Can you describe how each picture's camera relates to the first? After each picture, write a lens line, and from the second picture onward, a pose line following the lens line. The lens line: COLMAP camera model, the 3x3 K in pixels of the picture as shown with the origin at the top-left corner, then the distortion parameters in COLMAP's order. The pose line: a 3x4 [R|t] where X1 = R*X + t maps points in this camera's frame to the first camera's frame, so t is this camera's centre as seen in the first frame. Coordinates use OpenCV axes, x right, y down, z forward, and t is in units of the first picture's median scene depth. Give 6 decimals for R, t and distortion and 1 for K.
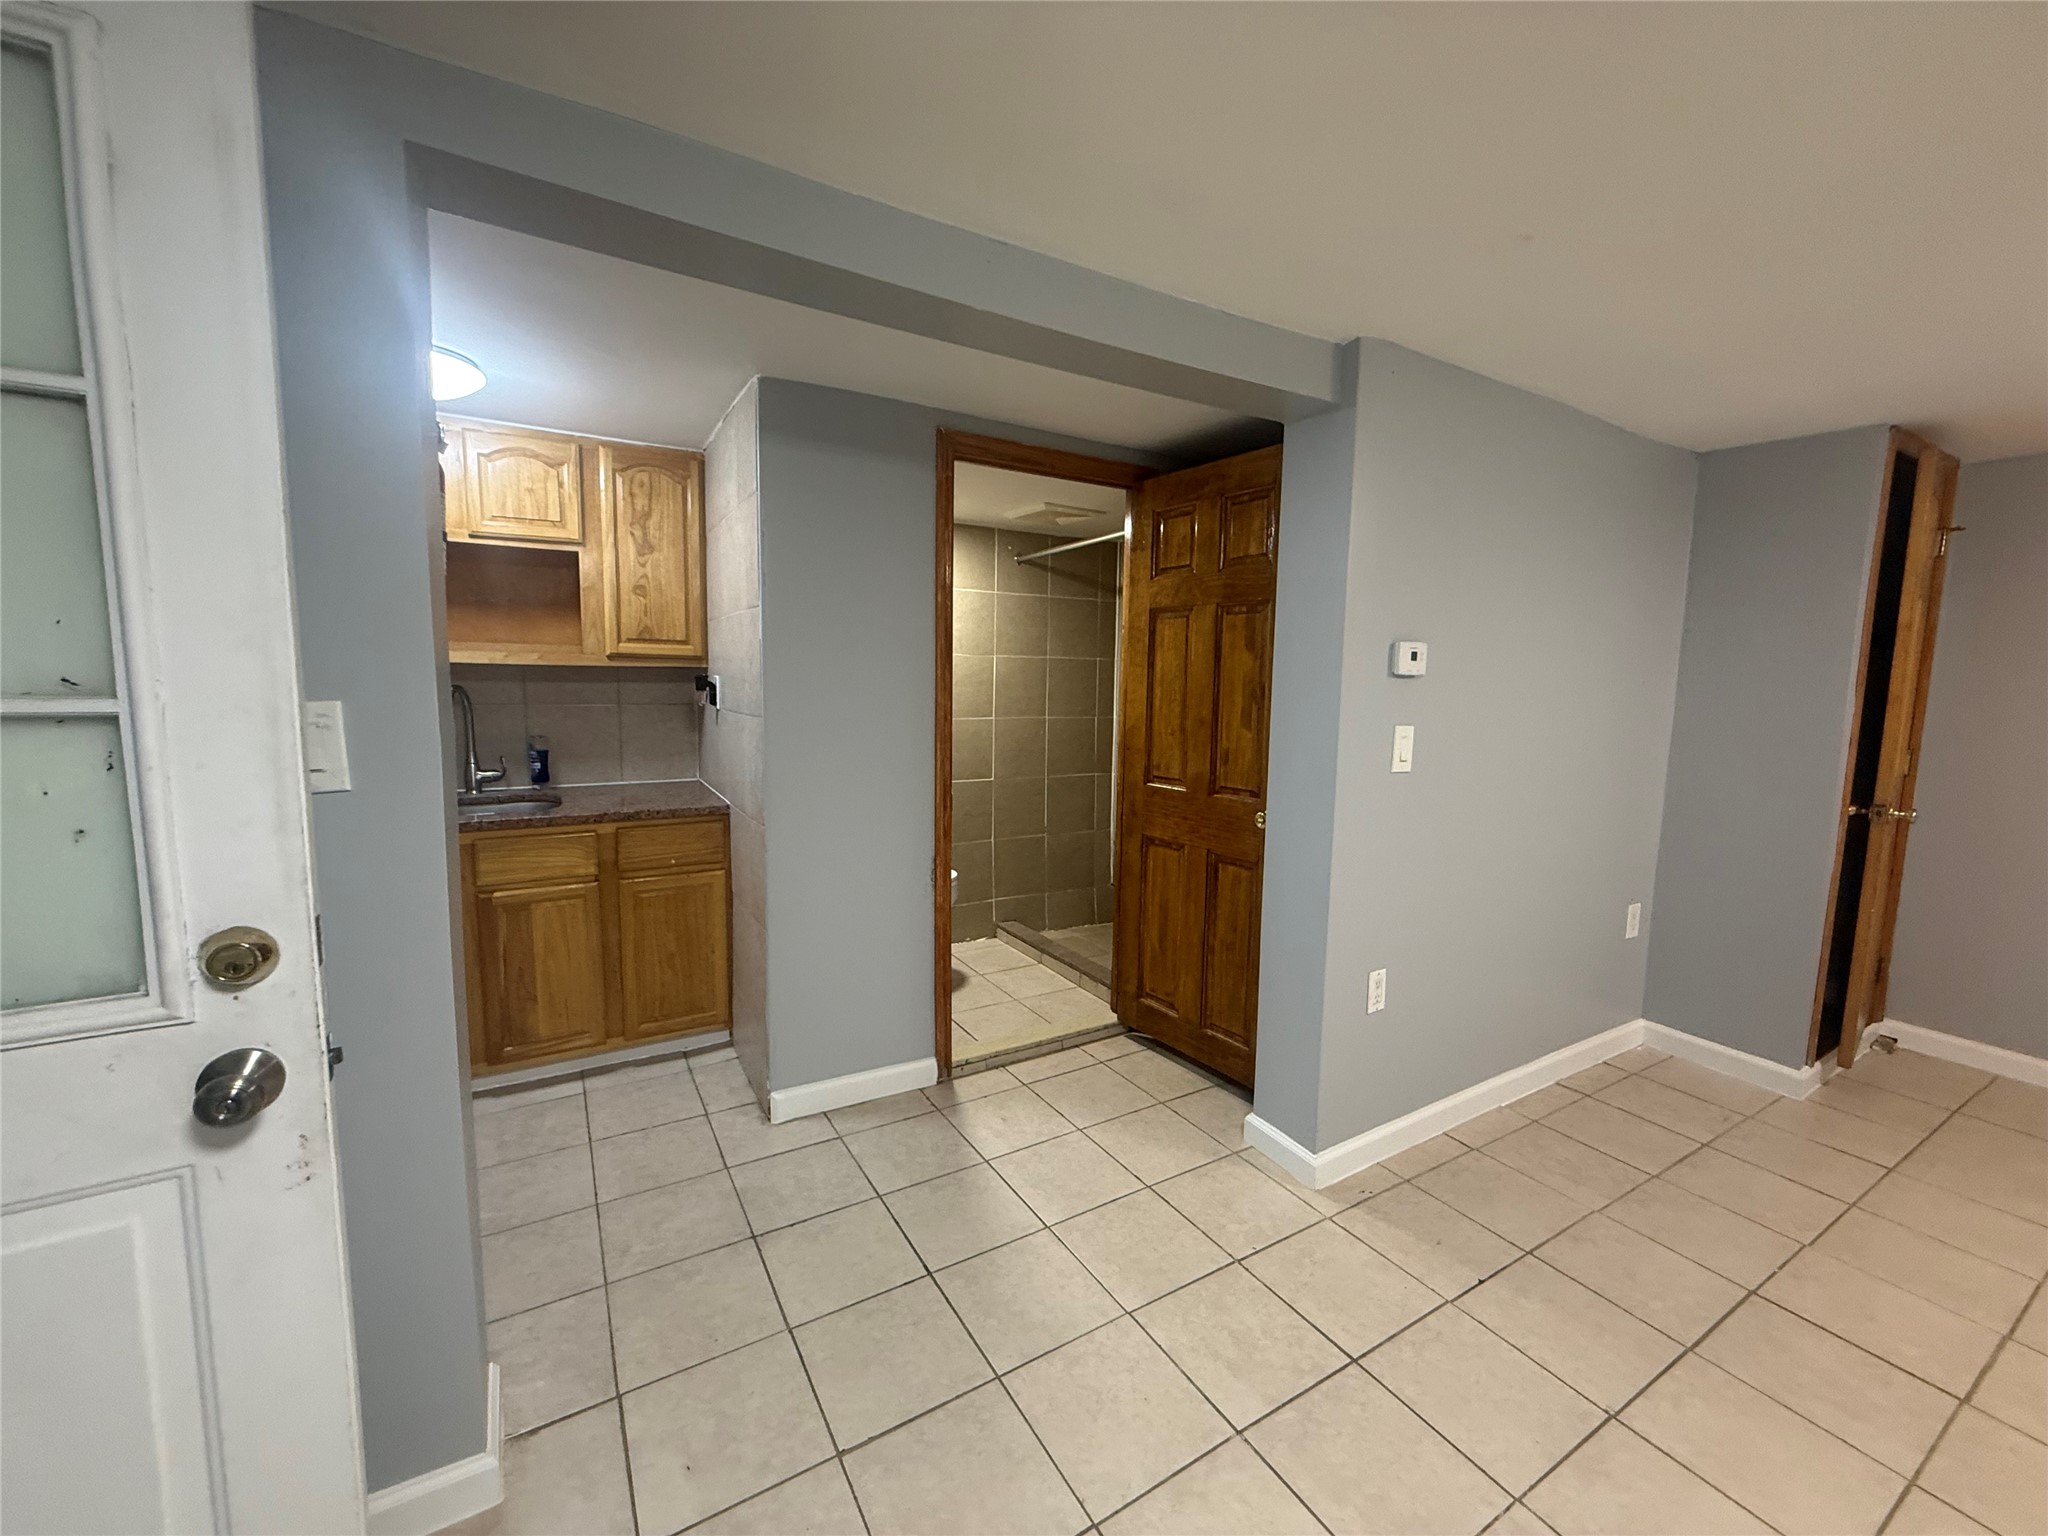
lens RADIAL K [[813.0, 0, 1026.4], [0, 813.0, 764.4], [0, 0, 1]] dist [-0.000322, -0.000350]
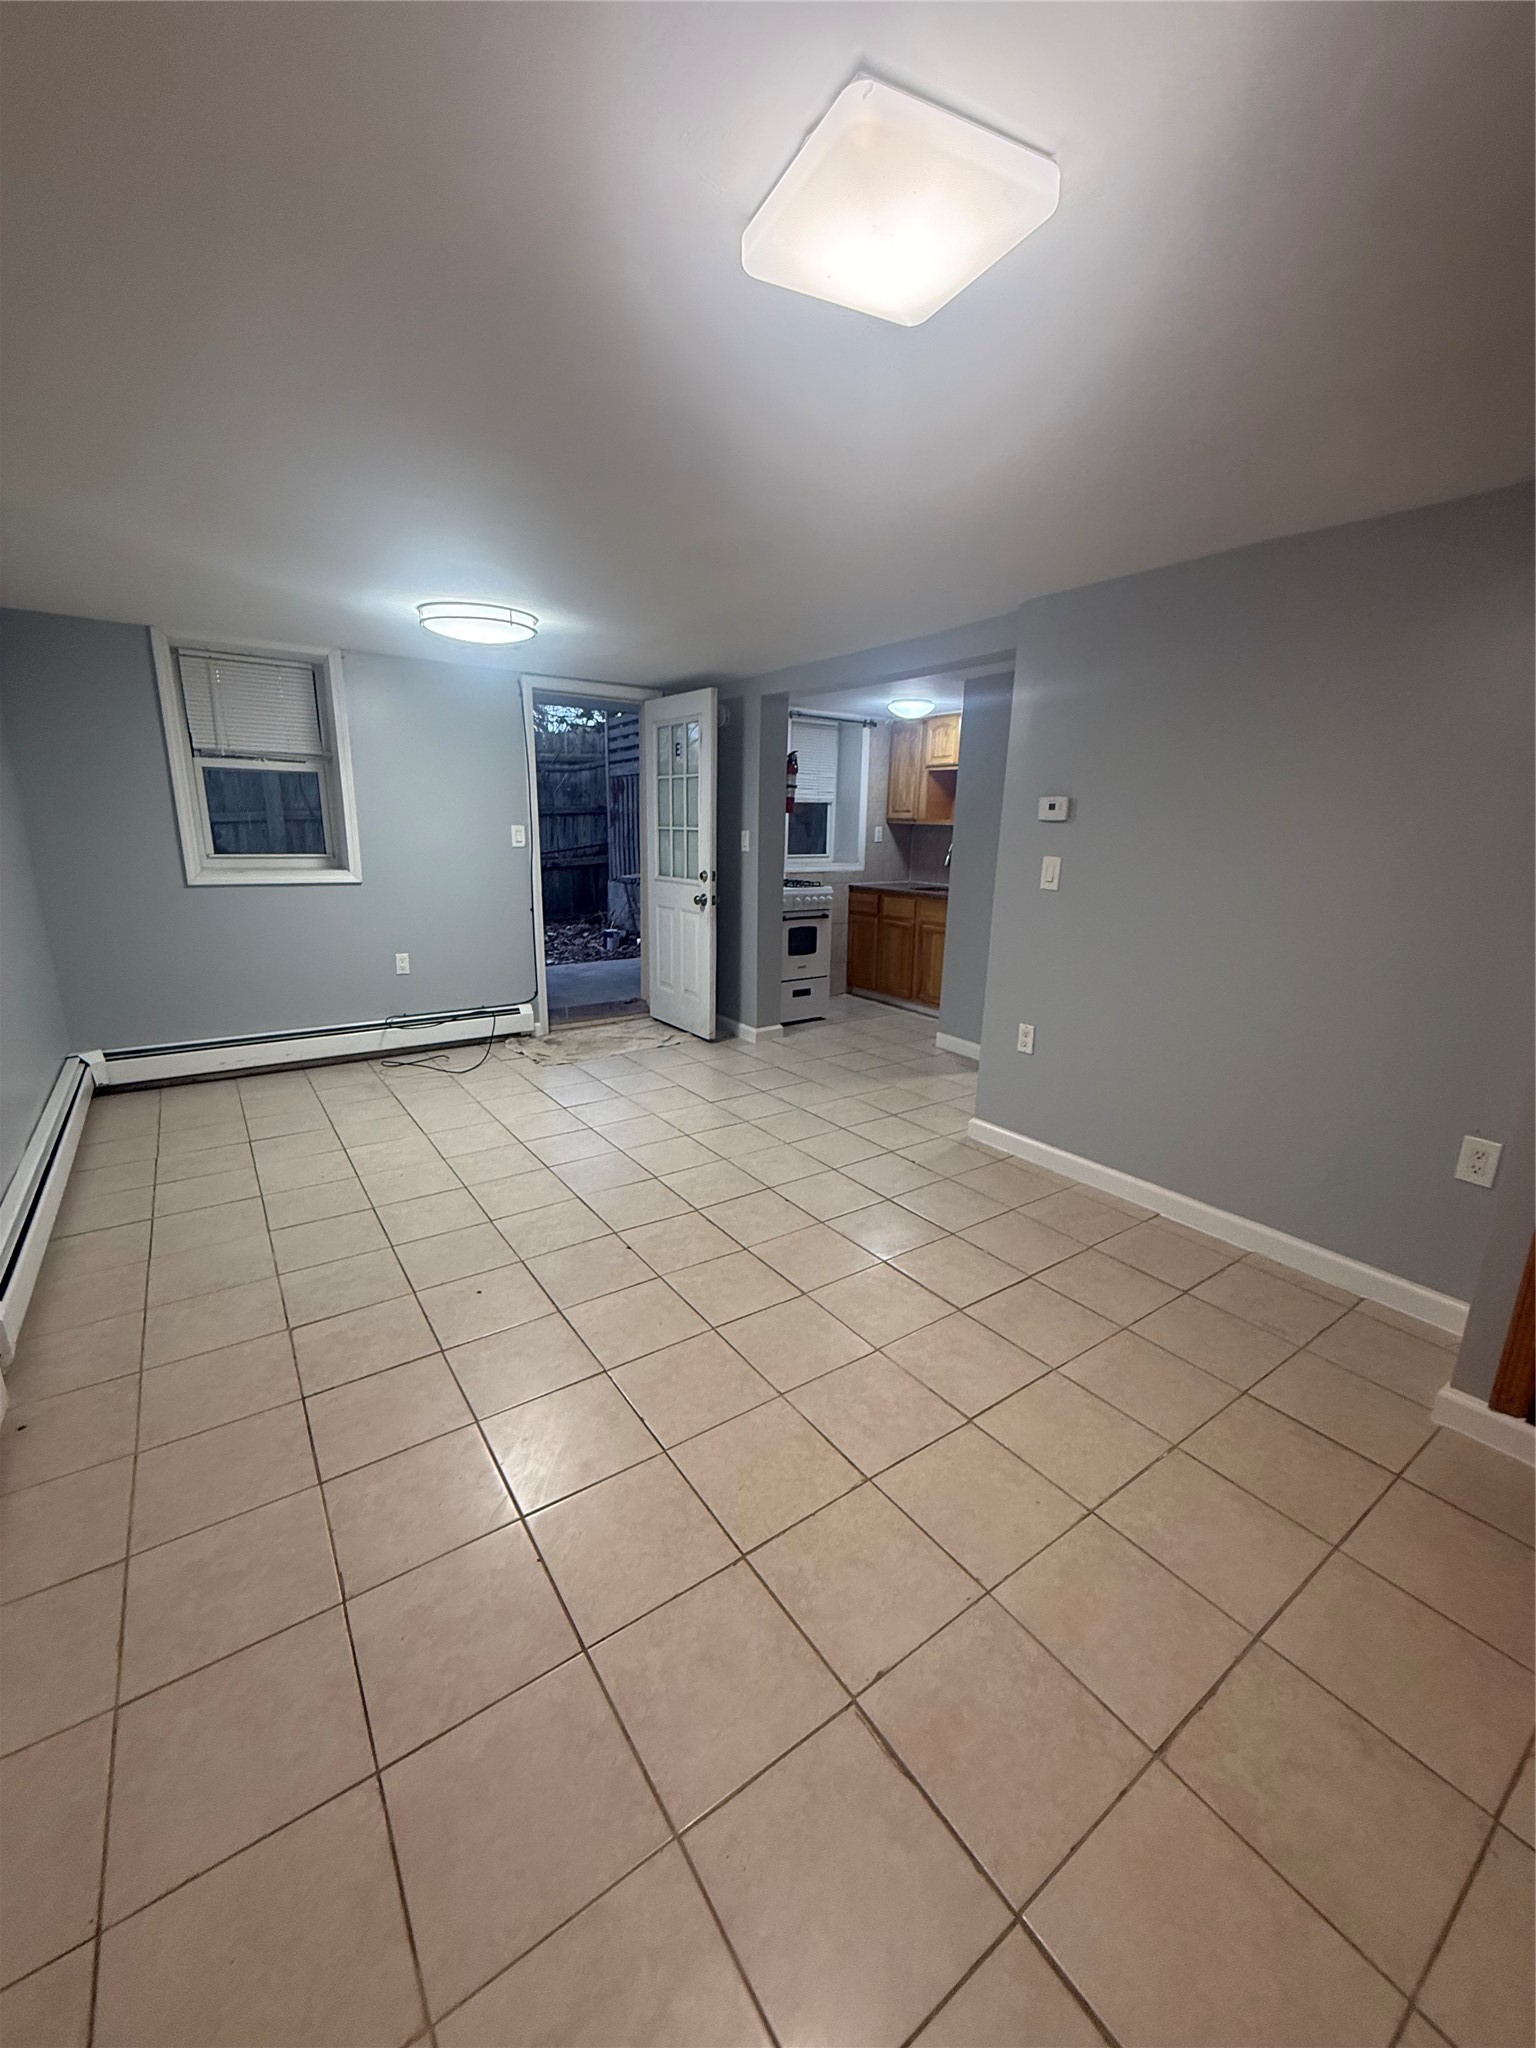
lens RADIAL K [[813.0, 0, 770.7], [0, 813.0, 1020.1], [0, 0, 1]] dist [-0.000322, -0.000350]
pose [[0.084853, 0.215952, -0.972710, 1.512724], [-0.125236, 0.970800, 0.204604, 0.000736], [0.988492, 0.104457, 0.109420, 0.310768]]
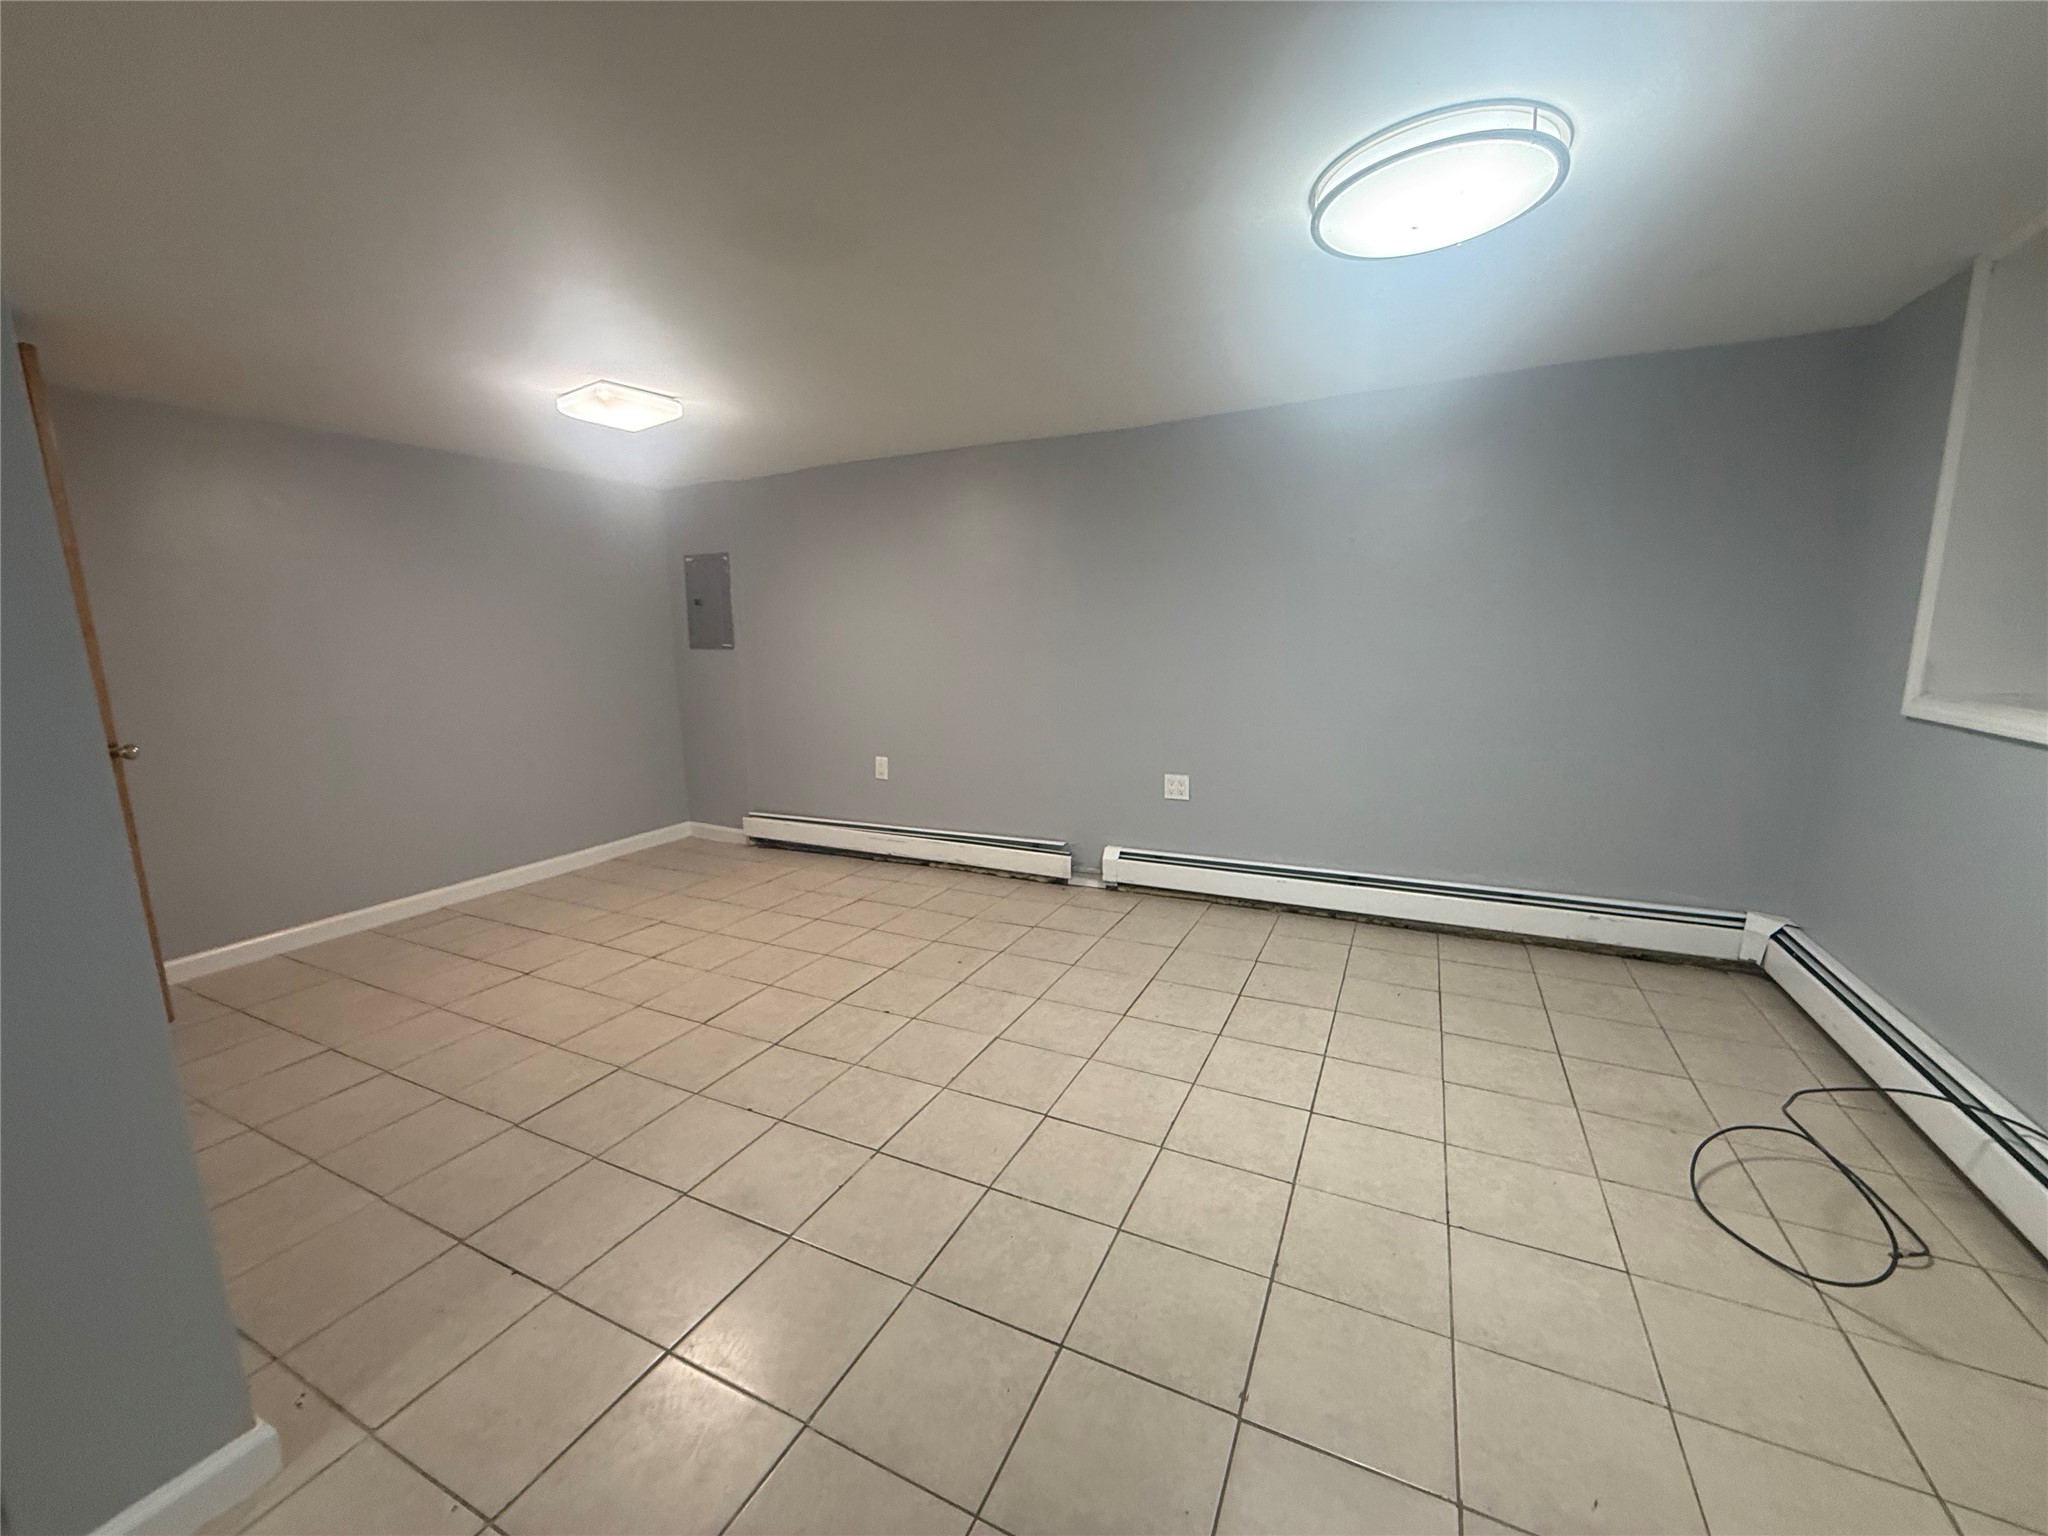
lens RADIAL K [[813.0, 0, 1021.3], [0, 813.0, 755.6], [0, 0, 1]] dist [-0.000322, -0.000350]
pose [[-0.548947, -0.135069, 0.824872, -0.275394], [0.101203, 0.968857, 0.225996, -0.042866], [-0.829708, 0.207540, -0.518182, 0.599281]]
